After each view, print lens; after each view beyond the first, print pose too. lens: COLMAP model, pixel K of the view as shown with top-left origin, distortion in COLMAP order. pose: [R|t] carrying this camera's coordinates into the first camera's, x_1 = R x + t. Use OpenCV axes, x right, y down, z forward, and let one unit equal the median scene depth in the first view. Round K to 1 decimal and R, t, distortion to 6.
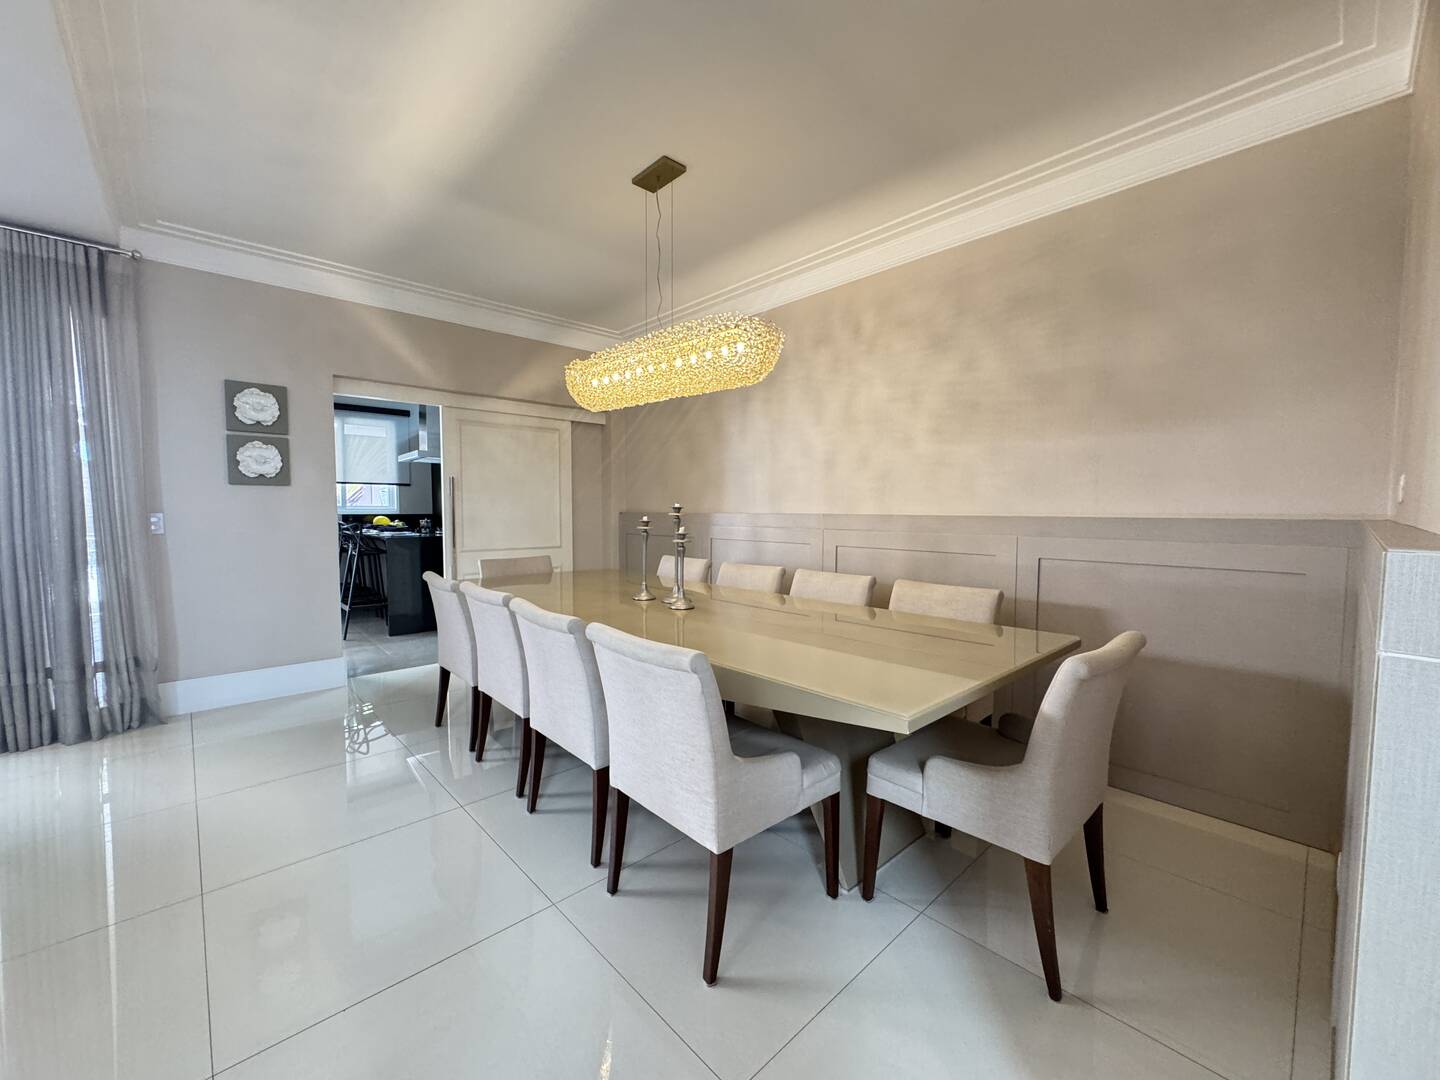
lens RADIAL K [[575.9, 0, 718.0], [0, 575.9, 540.0], [0, 0, 1]] dist [-0.002428, -0.000209]
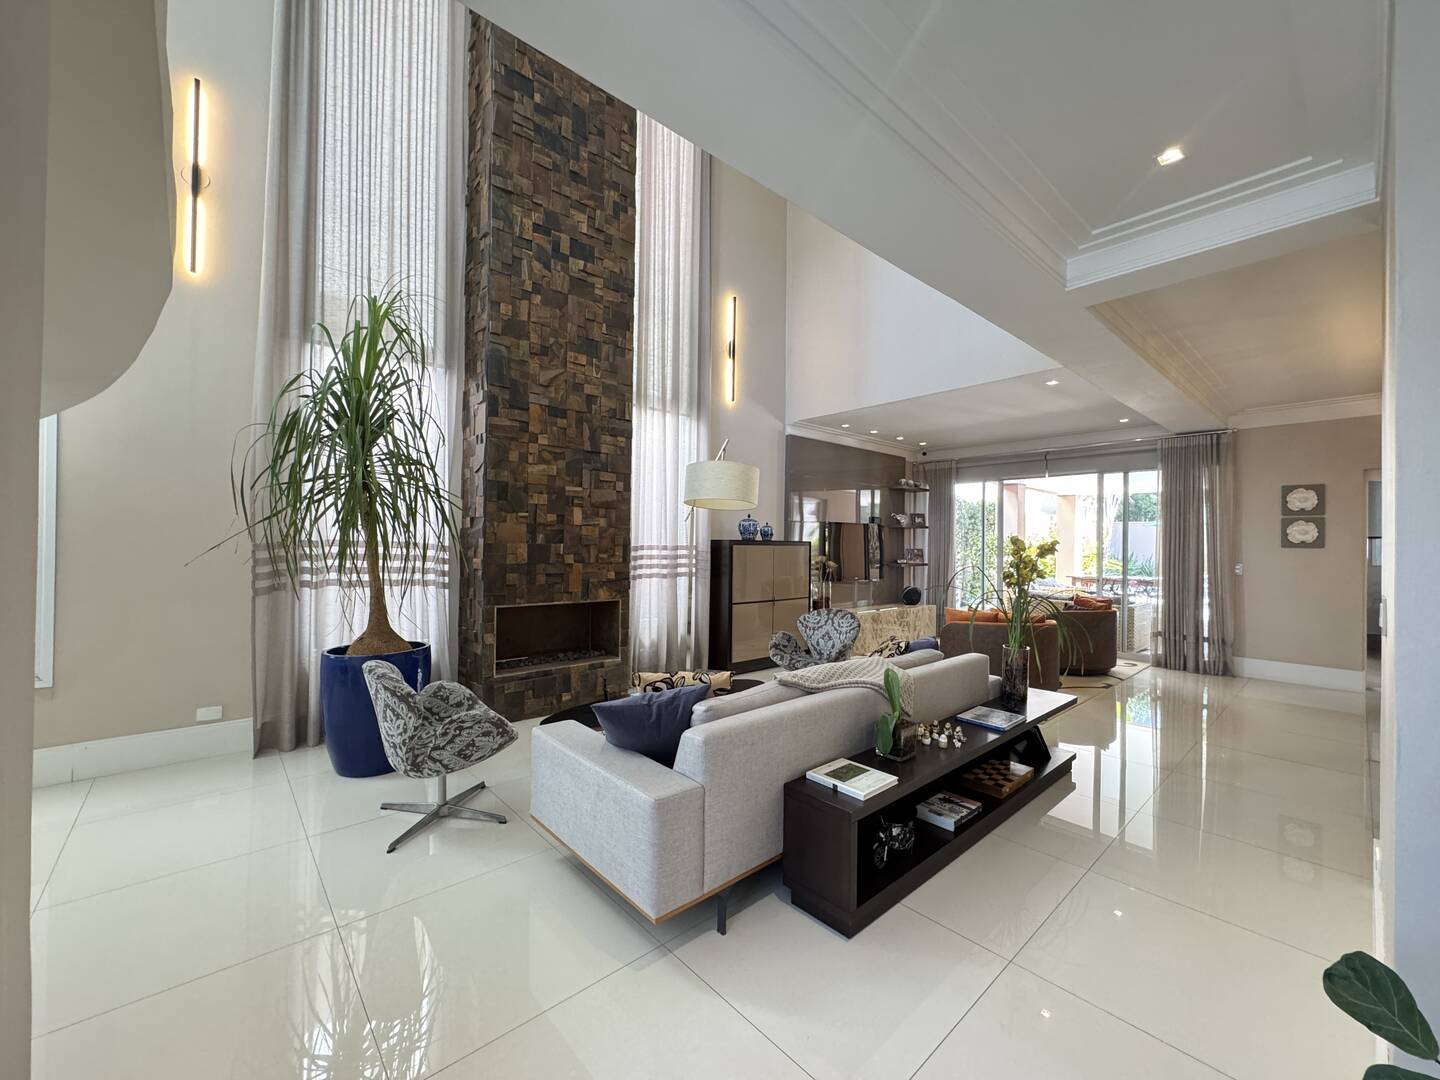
lens RADIAL K [[575.9, 0, 718.0], [0, 575.9, 540.0], [0, 0, 1]] dist [-0.002428, -0.000209]
pose [[-0.018544, -0.008076, -0.999795, 0.930957], [-0.068018, 0.997661, -0.006797, 0.004056], [0.997512, 0.067878, -0.019050, -0.661070]]
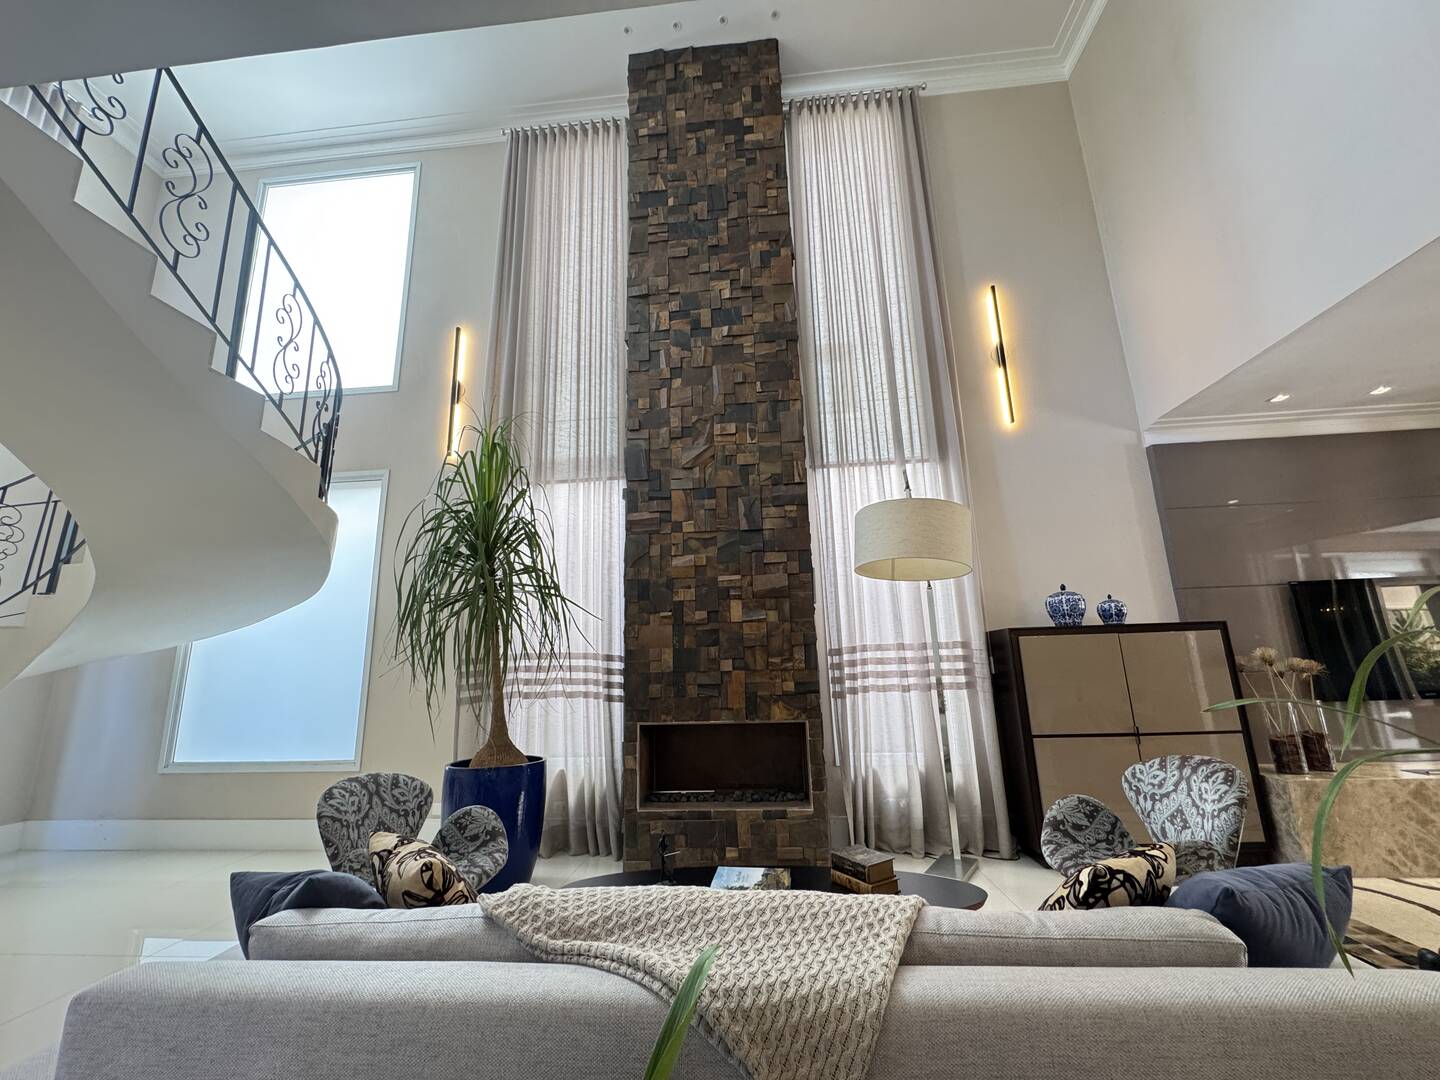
lens RADIAL K [[574.2, 0, 720.0], [0, 574.2, 540.0], [0, 0, 1]] dist [-0.003680, 0.000191]
pose [[-0.738495, -0.127711, -0.662053, 0.312820], [-0.010252, 0.983911, -0.178362, 0.024658], [0.674181, -0.124932, -0.727923, -0.207001]]
